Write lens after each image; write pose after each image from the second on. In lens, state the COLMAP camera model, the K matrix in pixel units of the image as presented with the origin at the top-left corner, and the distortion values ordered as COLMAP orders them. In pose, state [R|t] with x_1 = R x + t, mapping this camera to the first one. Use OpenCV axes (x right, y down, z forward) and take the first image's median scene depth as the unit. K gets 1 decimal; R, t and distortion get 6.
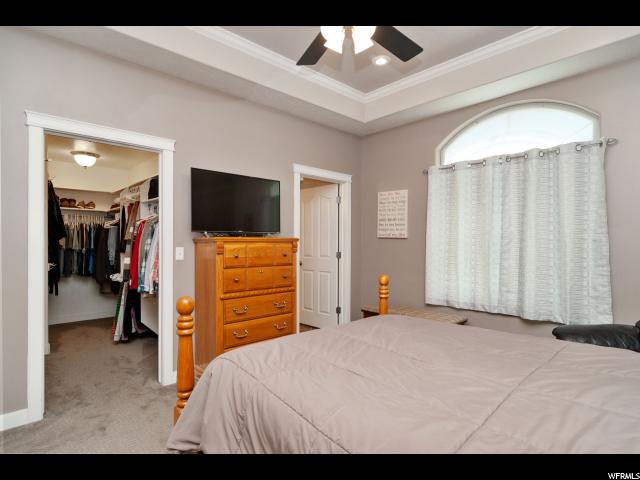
lens RADIAL K [[345.7, 0, 317.5], [0, 345.7, 241.5], [0, 0, 1]] dist [0.005793, 0.000215]
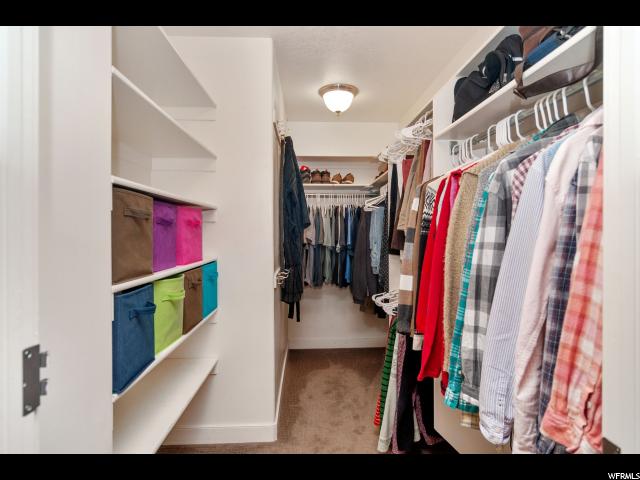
lens RADIAL K [[345.7, 0, 318.6], [0, 345.7, 240.4], [0, 0, 1]] dist [0.005793, 0.000215]
pose [[0.759225, 0.011532, -0.650726, -0.280160], [0.003181, 0.999765, 0.021429, -0.001359], [0.650820, -0.018339, 0.759010, 0.482949]]
